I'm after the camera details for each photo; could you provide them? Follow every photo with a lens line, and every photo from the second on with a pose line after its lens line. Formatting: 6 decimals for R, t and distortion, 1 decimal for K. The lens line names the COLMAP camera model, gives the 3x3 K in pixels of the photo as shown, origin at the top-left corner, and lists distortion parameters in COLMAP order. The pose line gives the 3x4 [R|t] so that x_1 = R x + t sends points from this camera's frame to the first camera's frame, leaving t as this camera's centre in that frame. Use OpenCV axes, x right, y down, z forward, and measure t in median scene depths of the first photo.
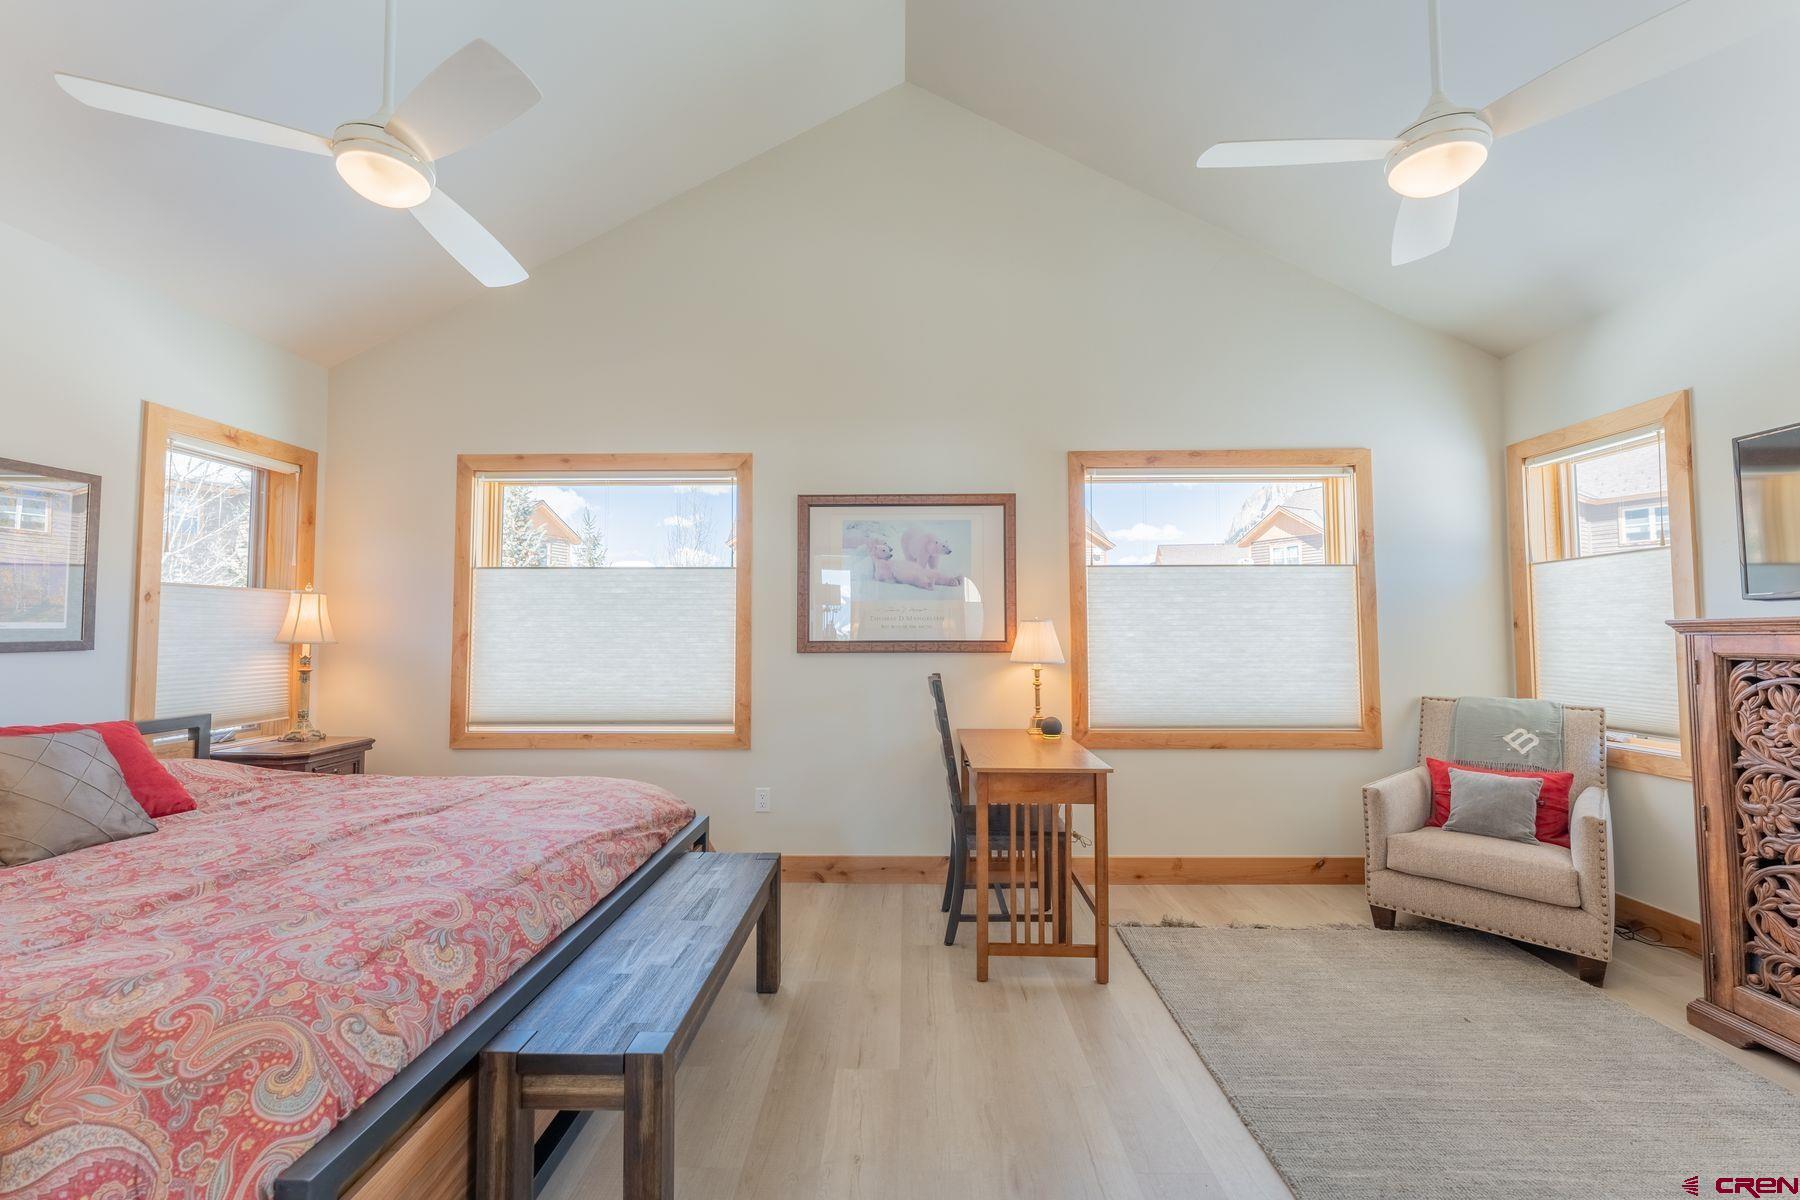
lens RADIAL K [[735.4, 0, 896.0], [0, 735.4, 602.4], [0, 0, 1]] dist [-0.033183, 0.005768]
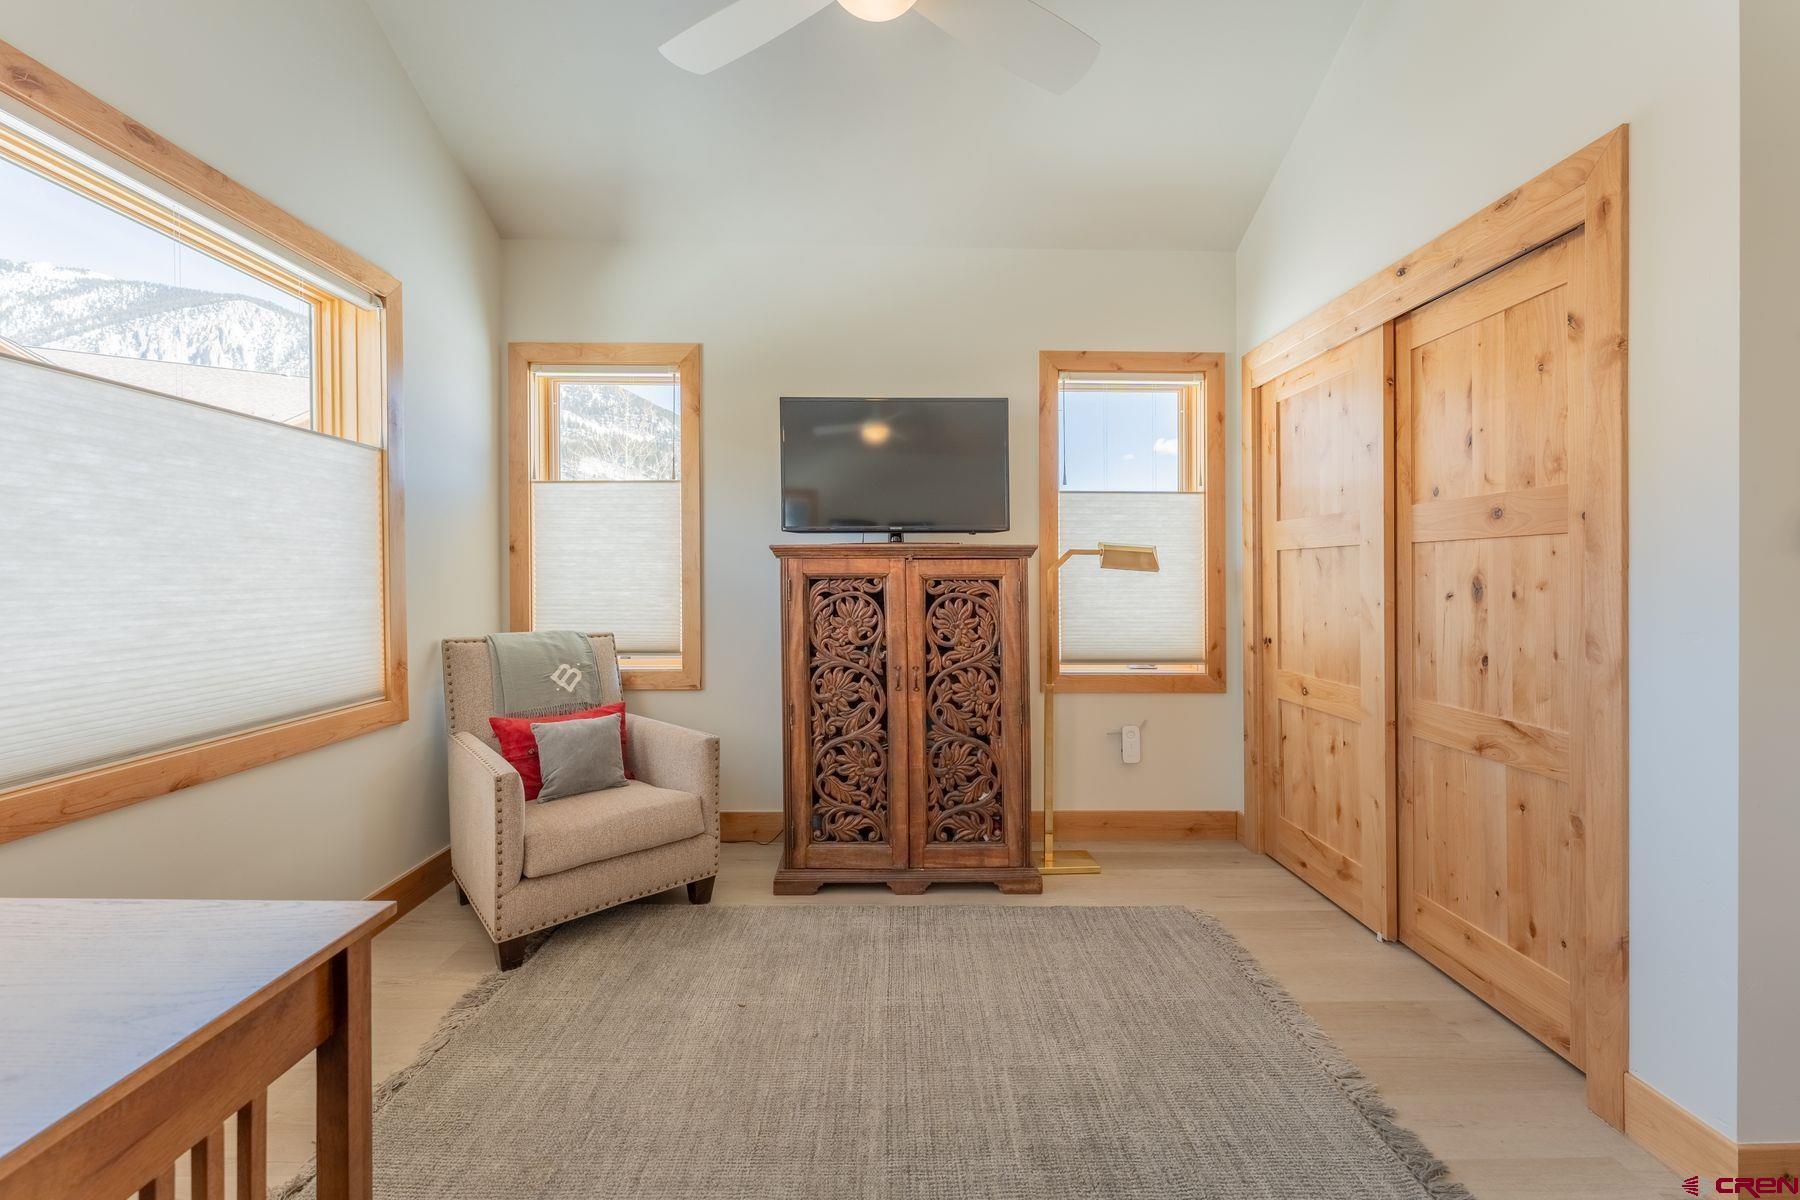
lens RADIAL K [[728.7, 0, 905.8], [0, 728.7, 575.8], [0, 0, 1]] dist [0.000388, -0.000078]
pose [[-0.041001, -0.003031, 0.999155, -0.074075], [-0.044472, 0.999010, 0.001205, 0.065616], [-0.998169, -0.044385, -0.041095, 0.876496]]
